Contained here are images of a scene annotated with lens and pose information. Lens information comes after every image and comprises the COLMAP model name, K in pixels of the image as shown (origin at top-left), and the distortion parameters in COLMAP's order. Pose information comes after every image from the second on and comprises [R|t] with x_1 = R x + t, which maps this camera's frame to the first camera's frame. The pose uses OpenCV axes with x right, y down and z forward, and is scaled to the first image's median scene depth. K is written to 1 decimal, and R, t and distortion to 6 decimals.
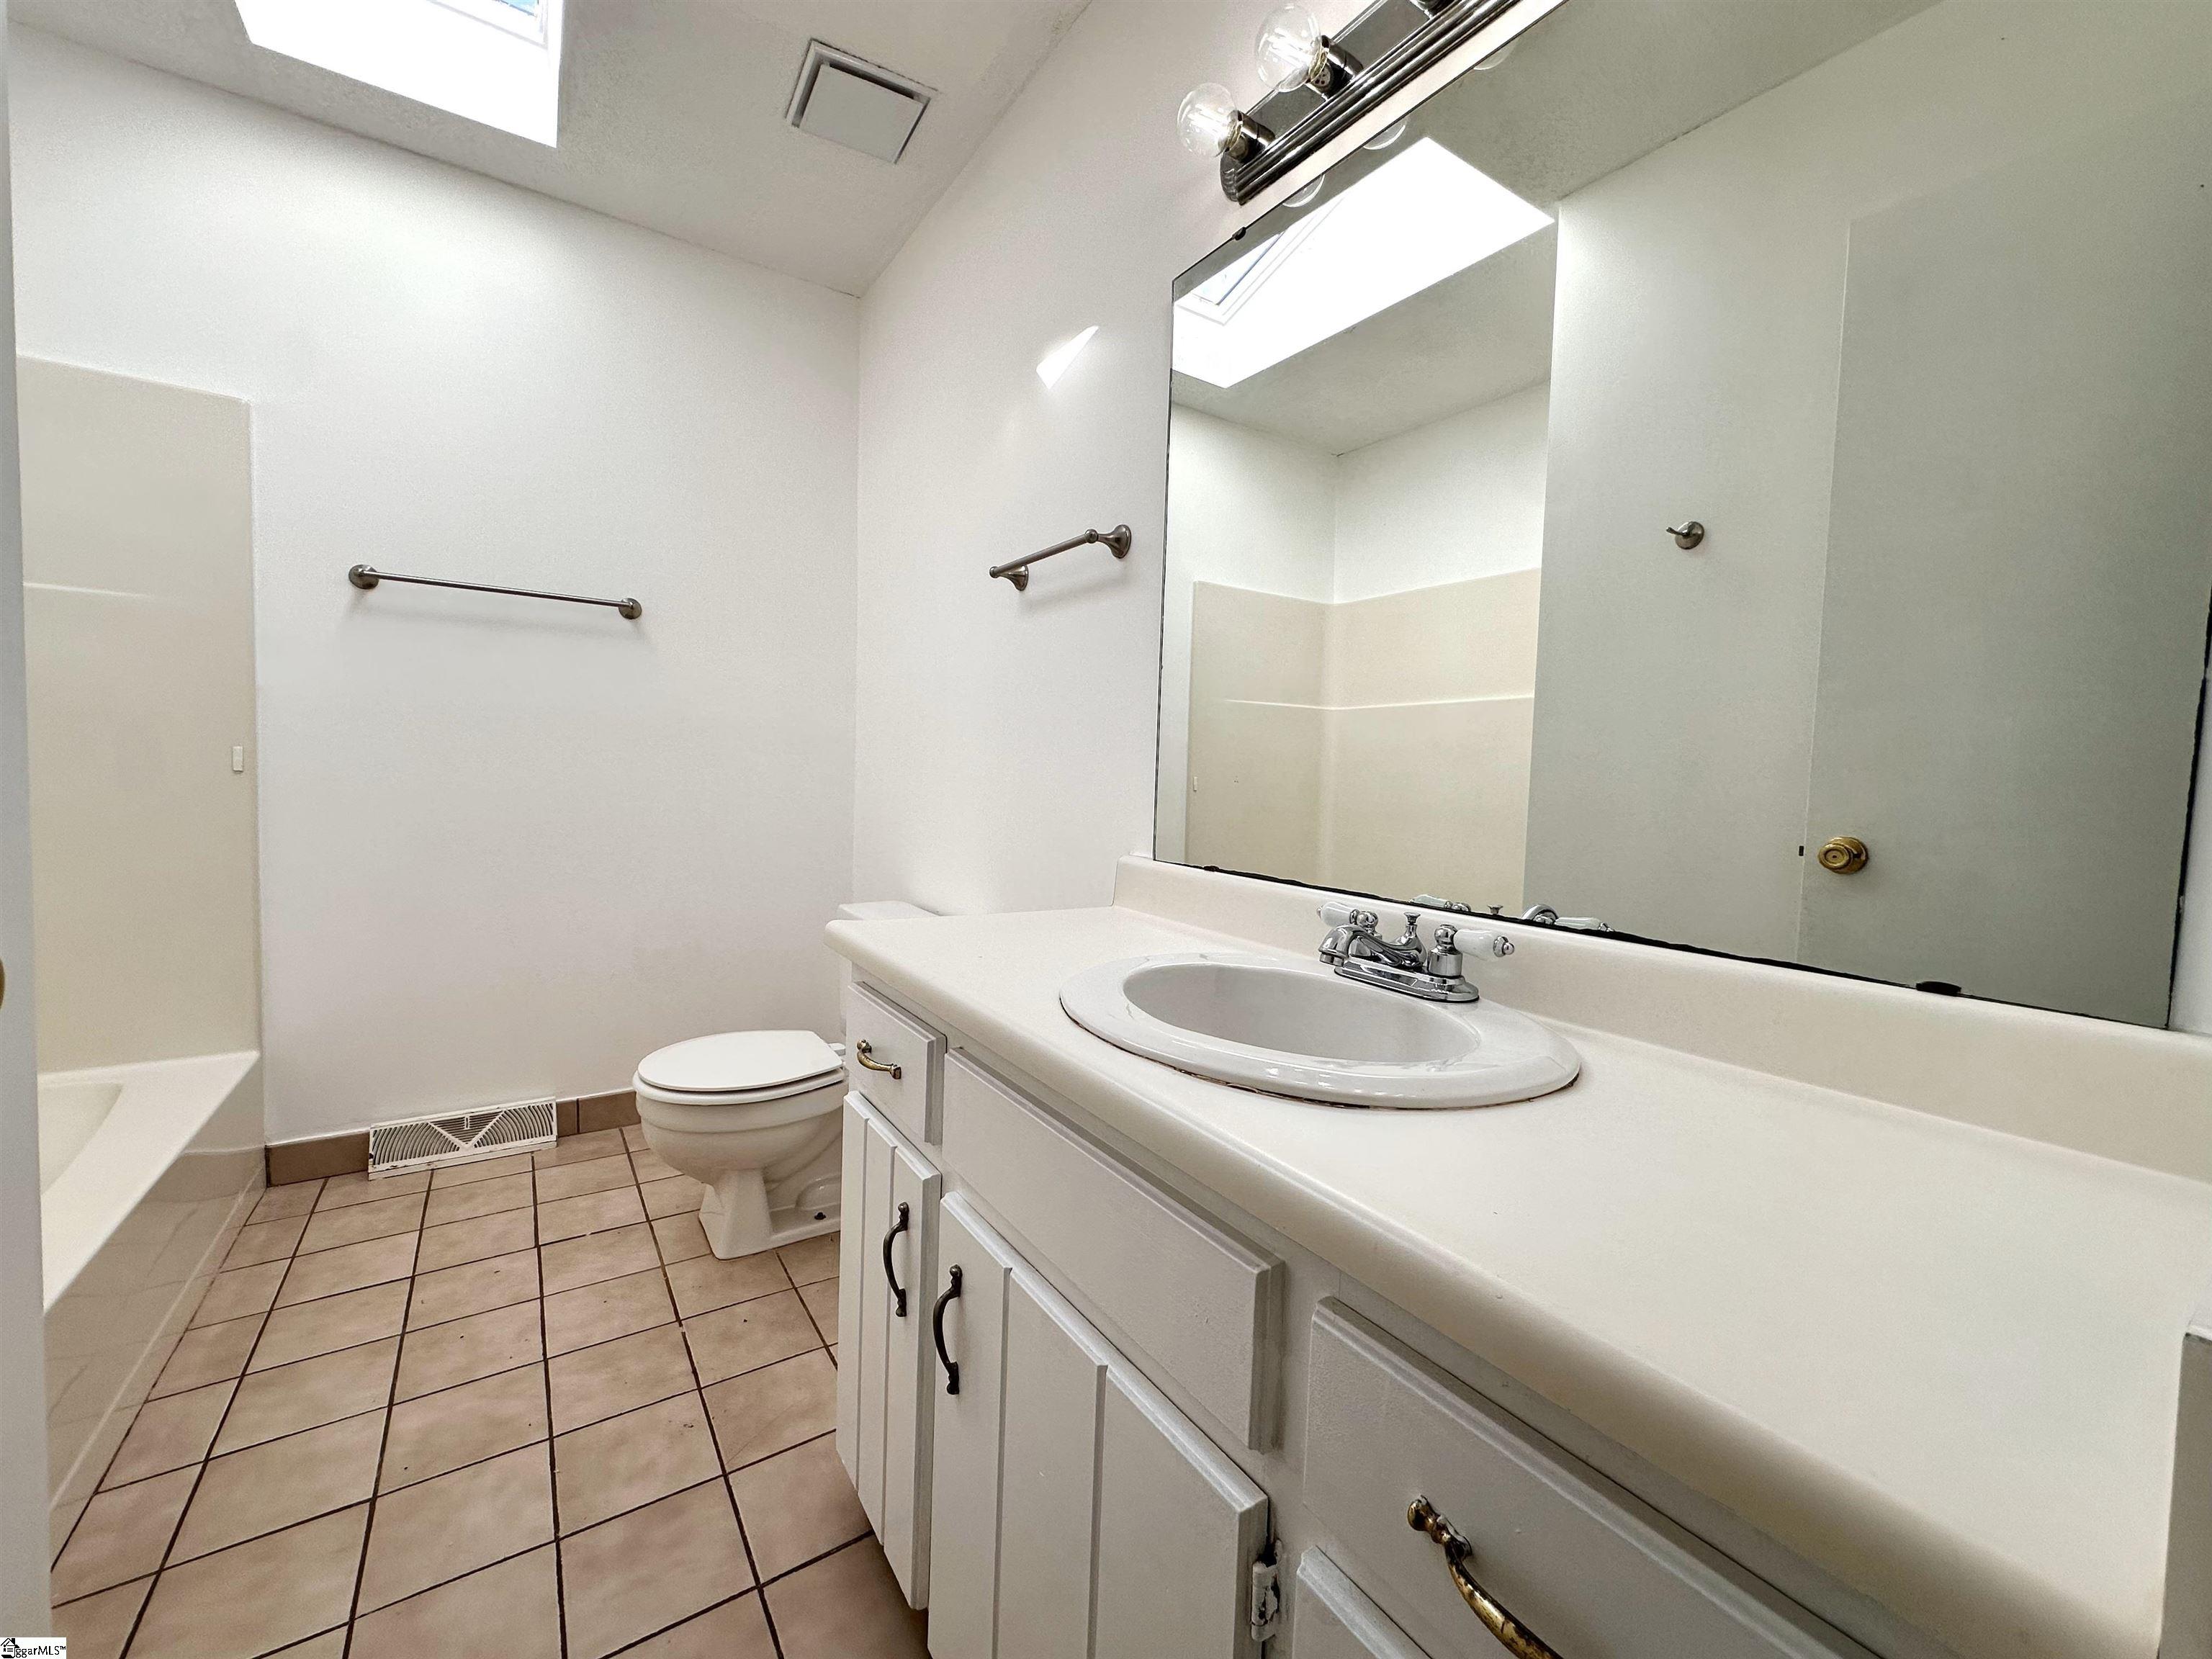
lens RADIAL K [[884.3, 0, 1105.1], [0, 884.3, 823.0], [0, 0, 1]] dist [0.000877, -0.000090]
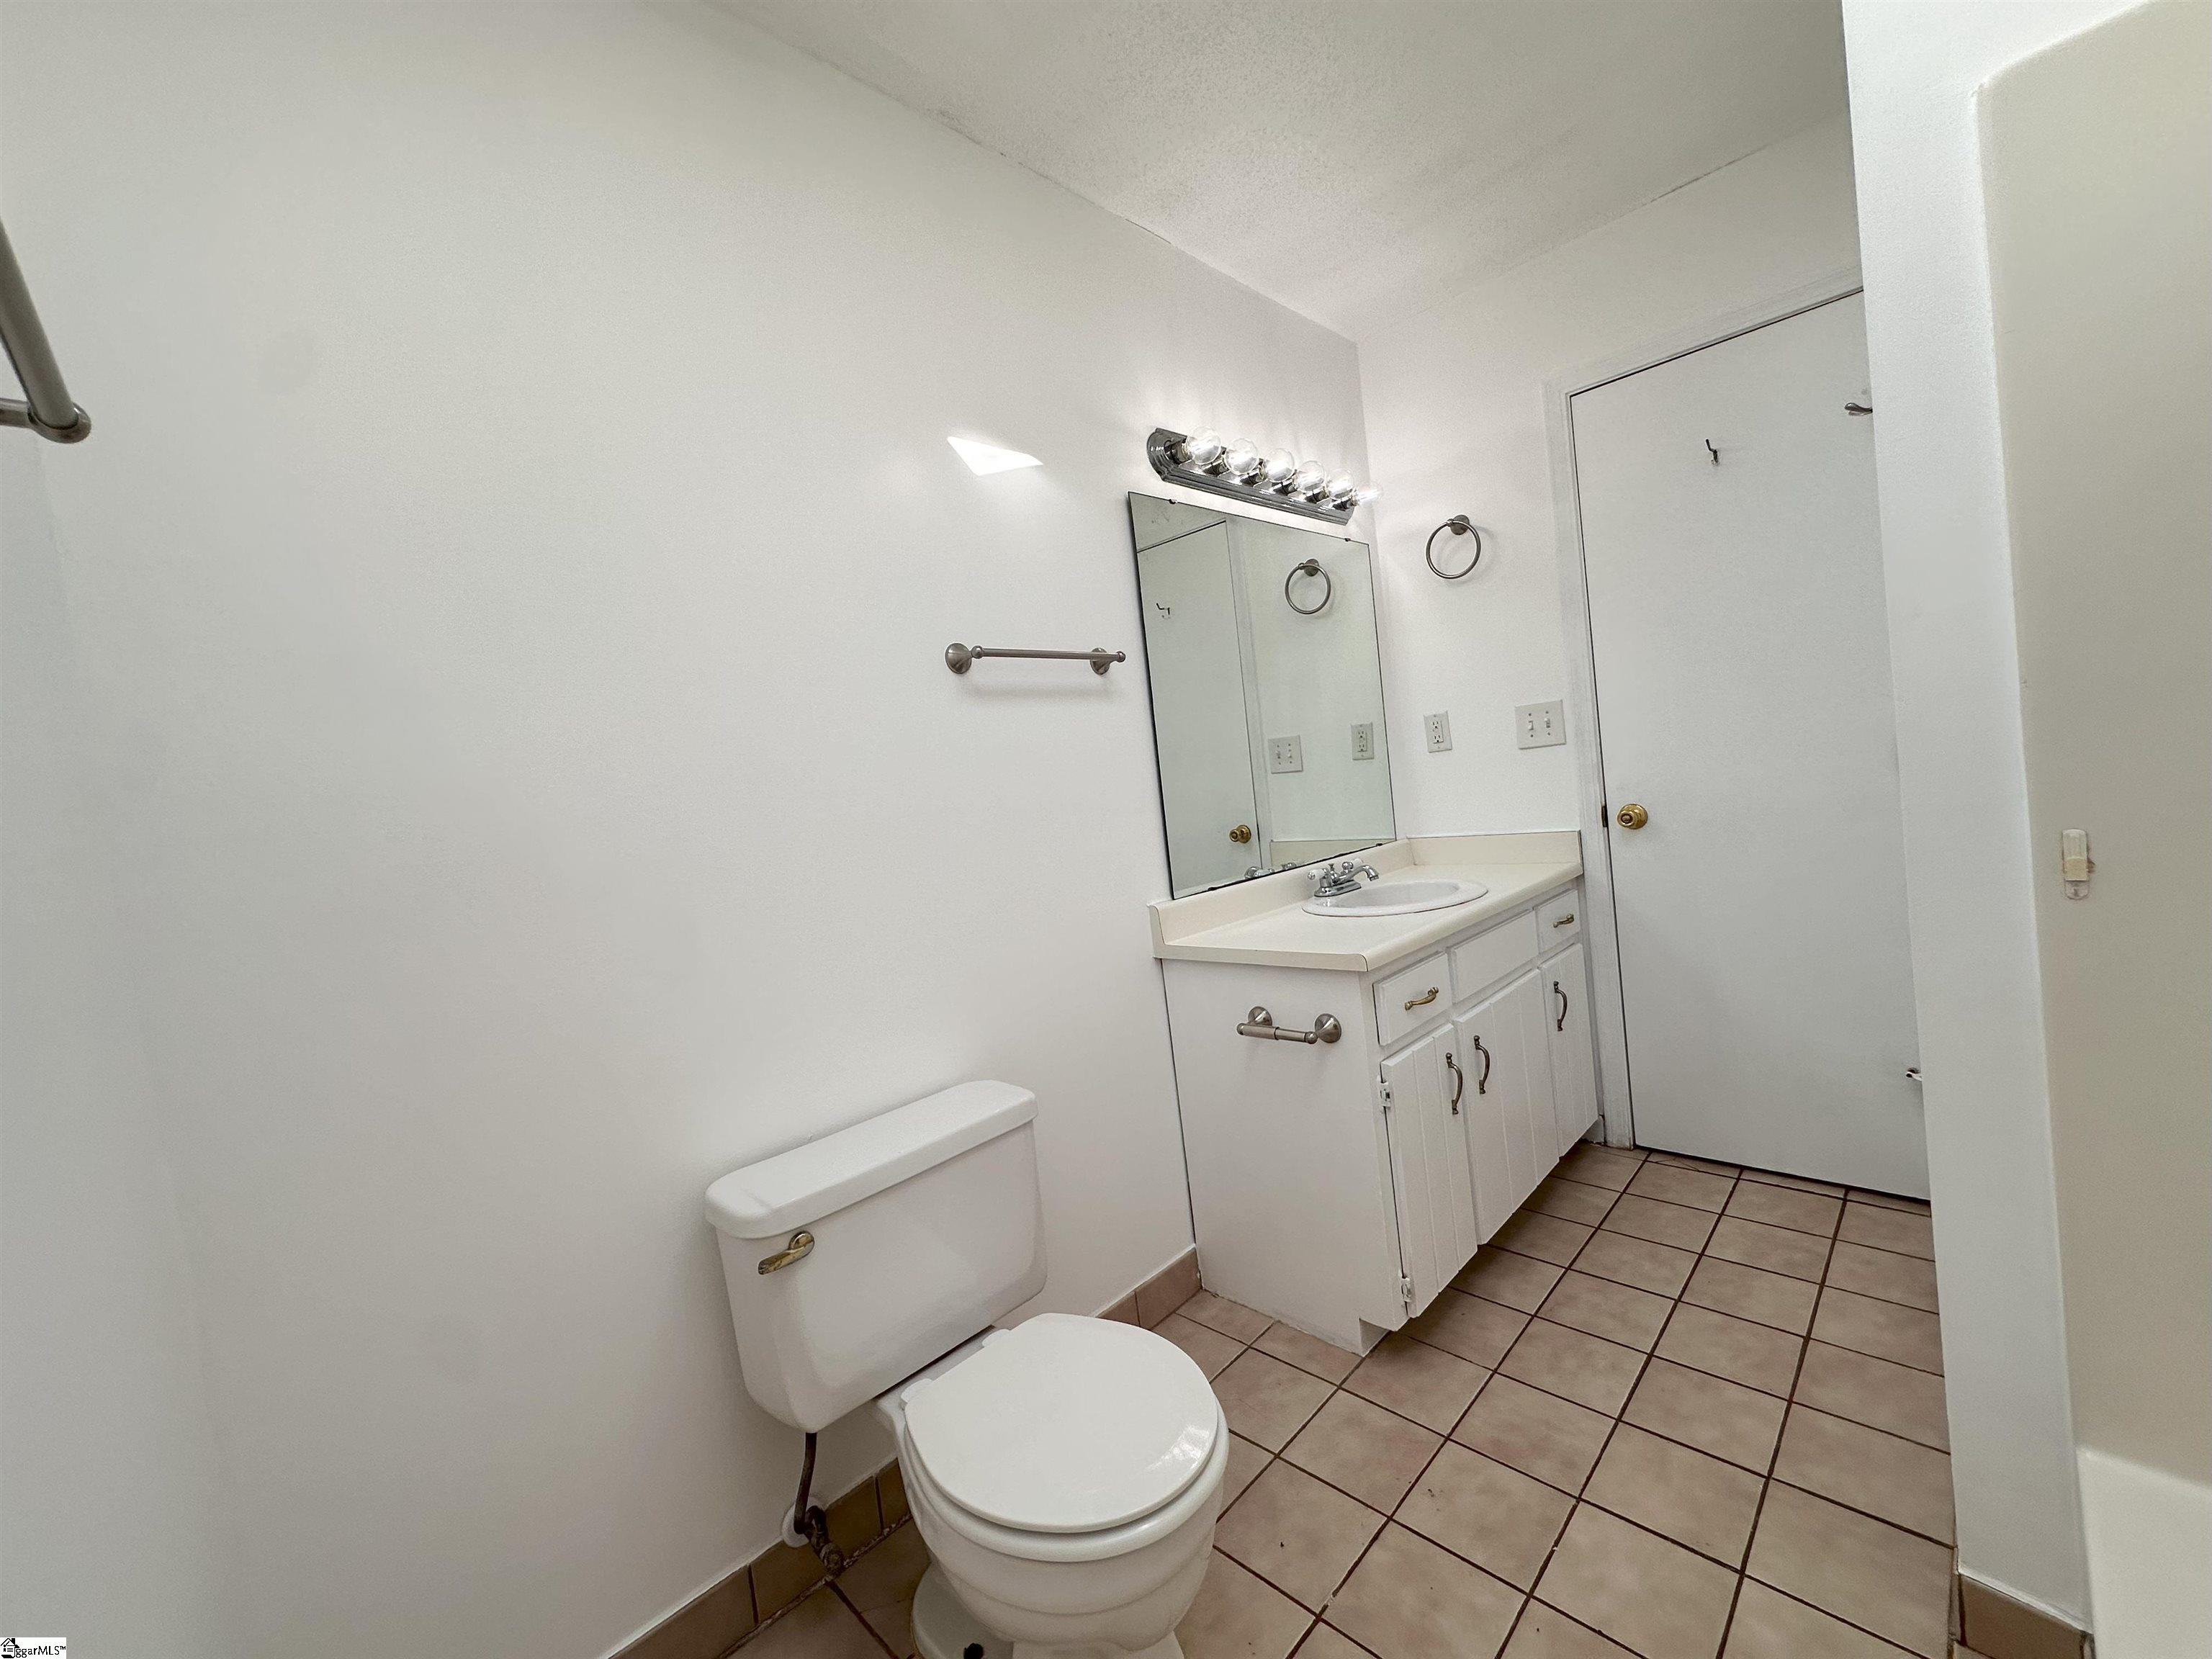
lens RADIAL K [[884.3, 0, 1105.1], [0, 884.3, 823.0], [0, 0, 1]] dist [0.000877, -0.000090]
pose [[-0.195815, -0.056750, 0.978997, -1.430716], [0.161027, 0.982912, 0.089185, -0.244143], [-0.967330, 0.175108, -0.183331, 1.496925]]
